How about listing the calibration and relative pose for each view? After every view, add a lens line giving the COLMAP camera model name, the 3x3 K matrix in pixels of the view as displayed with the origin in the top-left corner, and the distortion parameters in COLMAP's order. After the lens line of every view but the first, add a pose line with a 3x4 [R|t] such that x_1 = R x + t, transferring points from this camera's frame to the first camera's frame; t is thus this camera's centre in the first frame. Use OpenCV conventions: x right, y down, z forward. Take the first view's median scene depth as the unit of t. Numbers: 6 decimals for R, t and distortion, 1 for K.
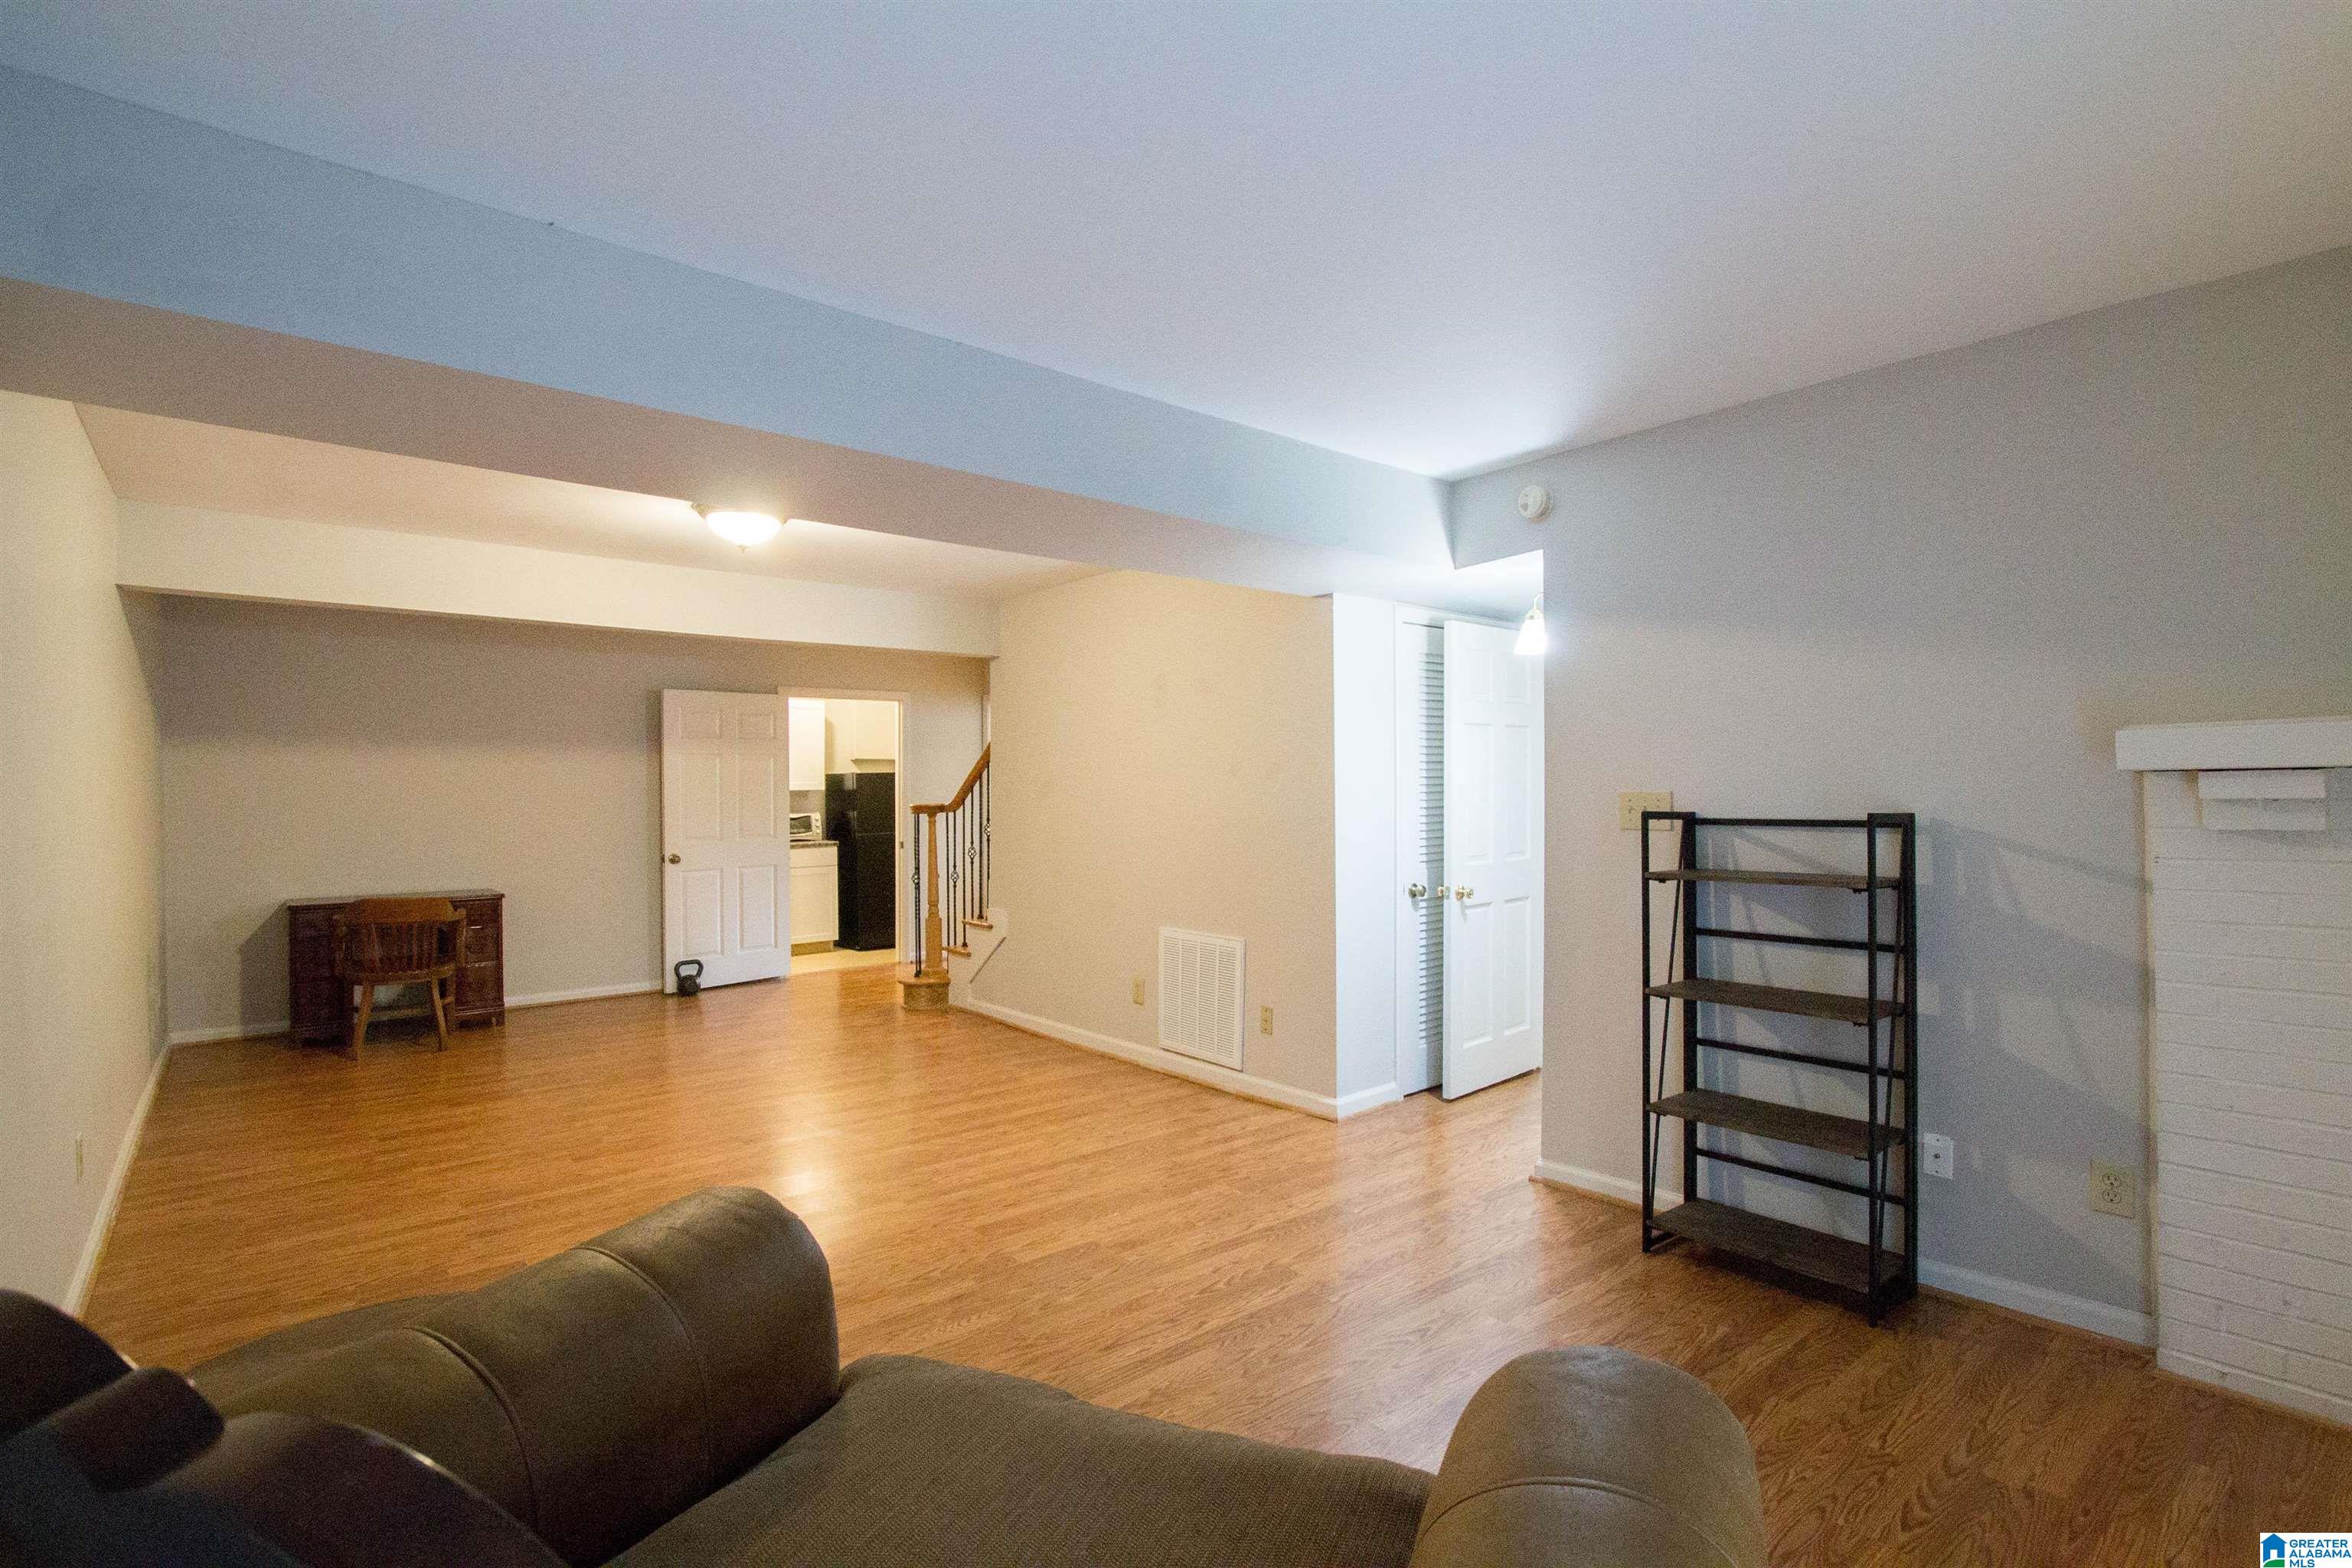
lens RADIAL K [[1119.9, 0, 1187.5], [0, 1119.9, 779.9], [0, 0, 1]] dist [-0.012888, 0.001203]
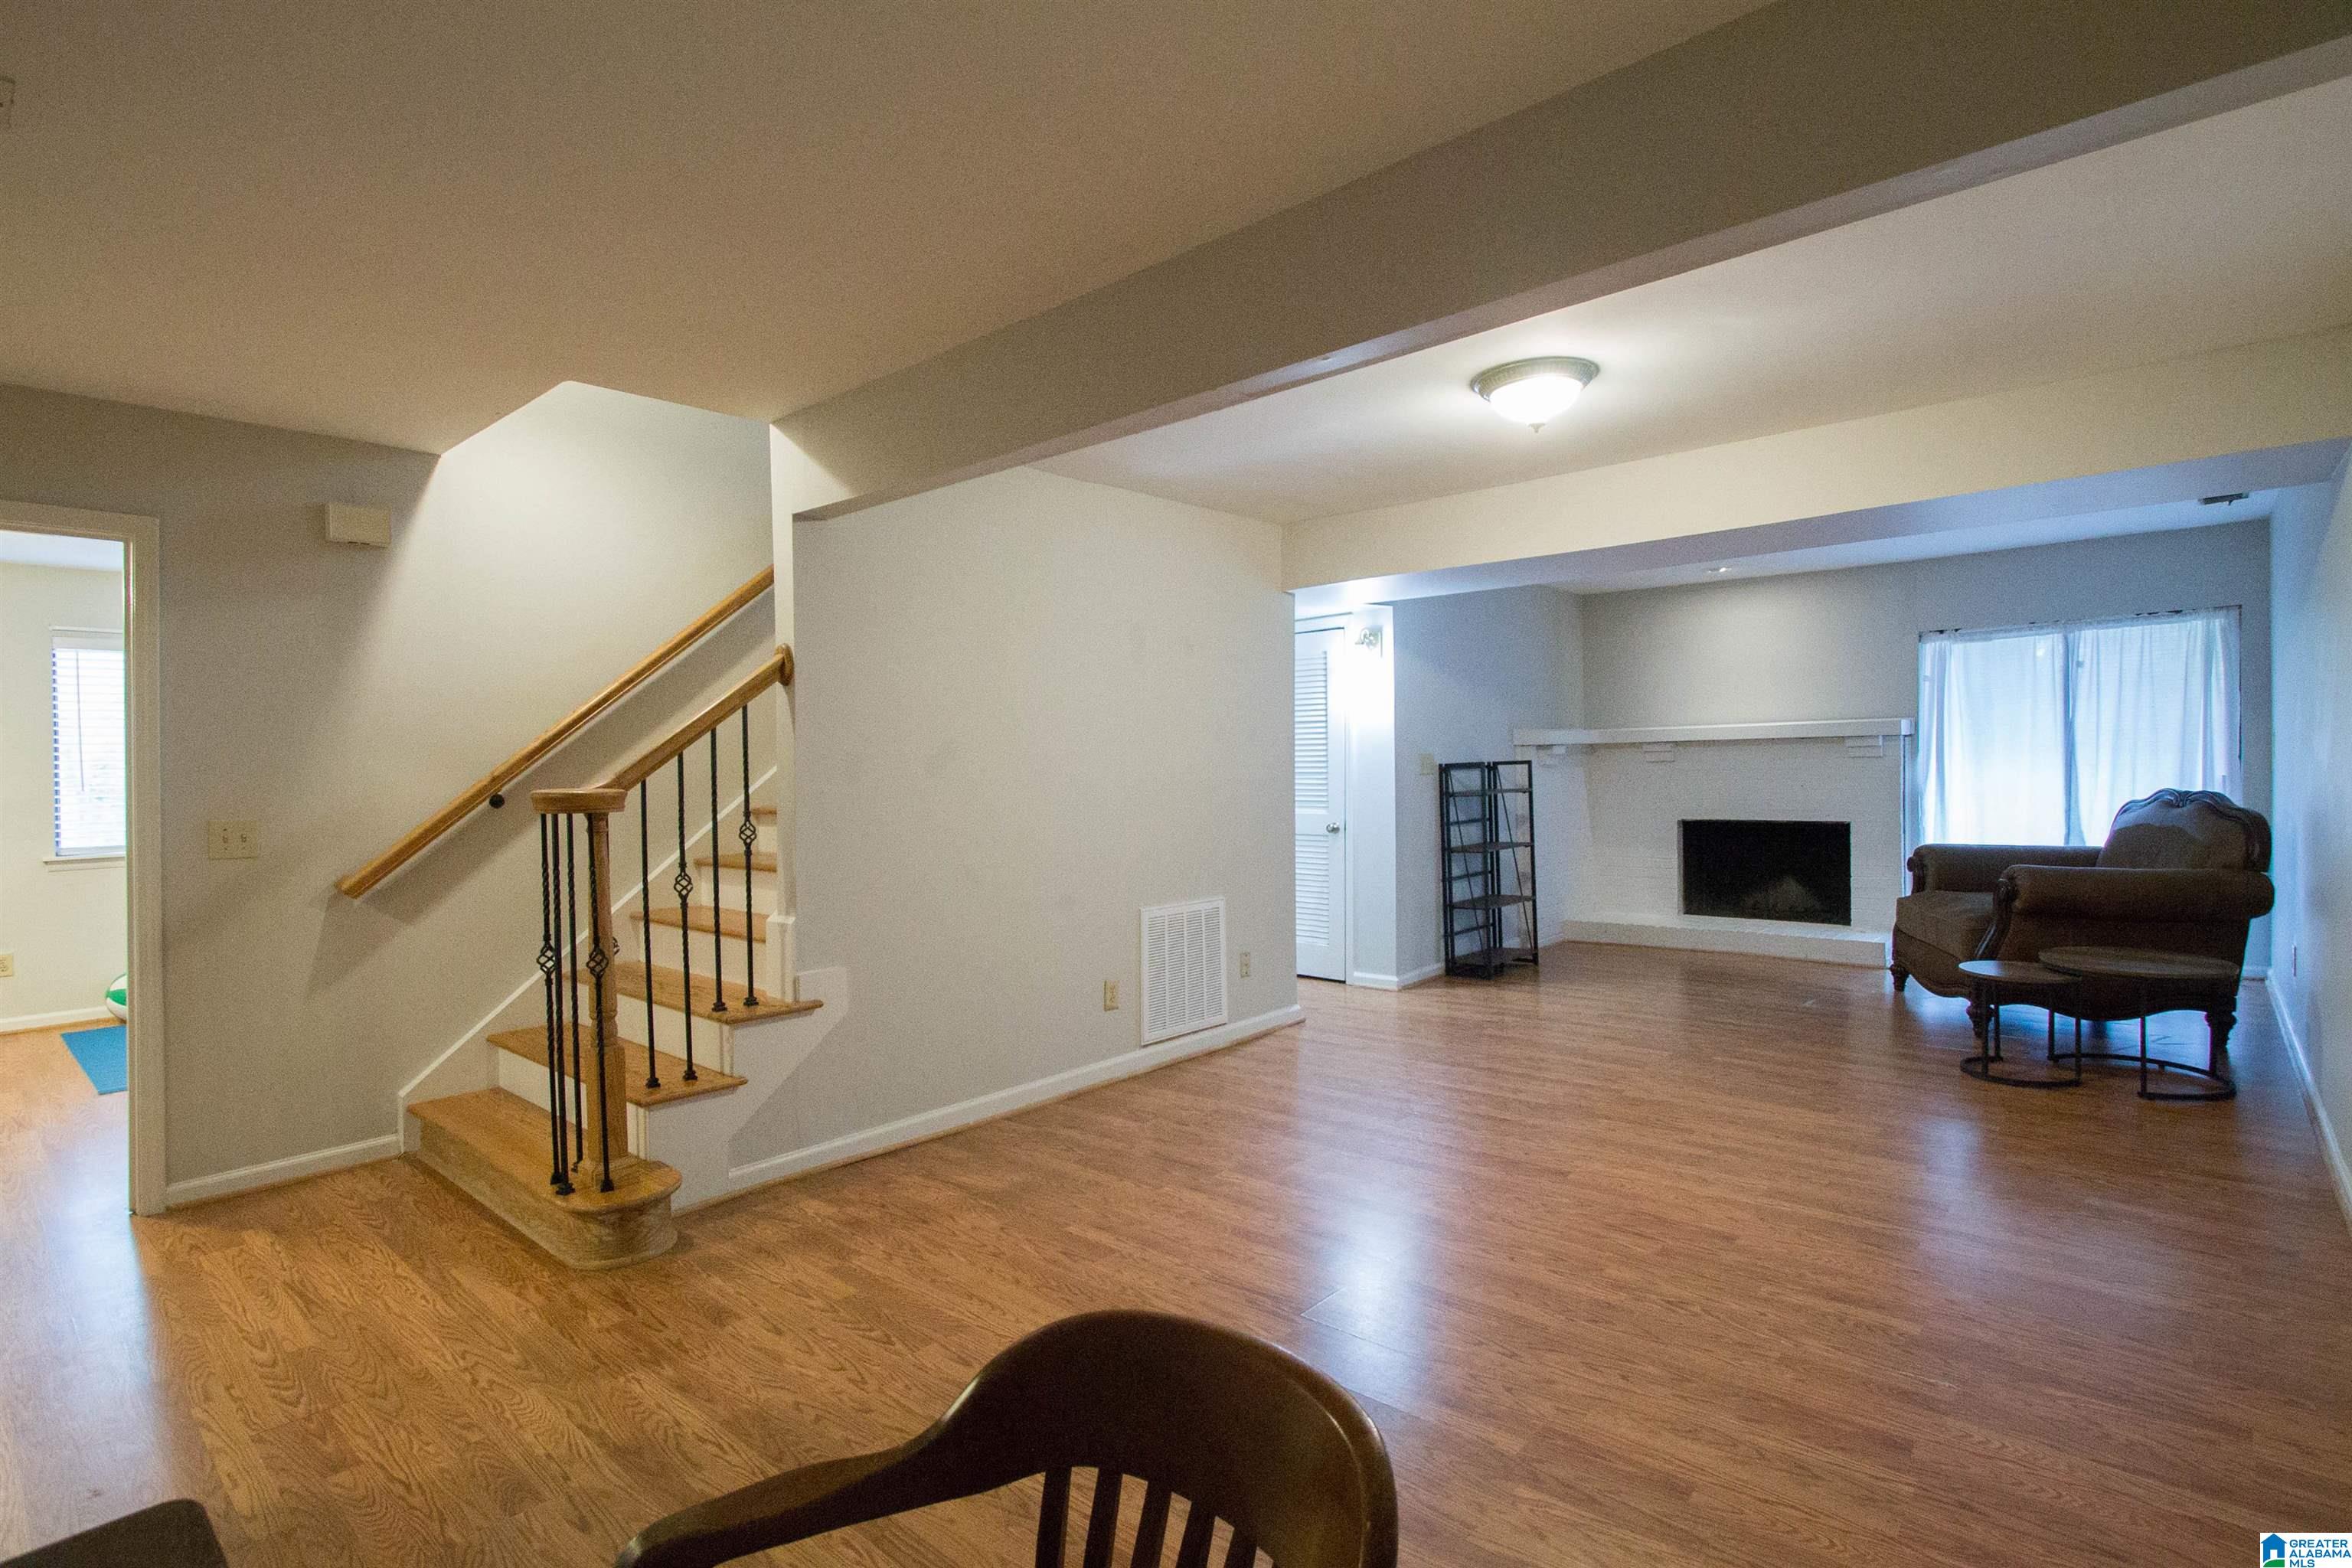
lens RADIAL K [[1140.0, 0, 1215.6], [0, 1140.0, 778.5], [0, 0, 1]] dist [-0.012219, 0.000433]
pose [[-0.162335, -0.002801, 0.986732, -0.982033], [0.012773, 0.999906, 0.004939, 0.026978], [-0.986653, 0.013406, -0.162284, 1.162443]]
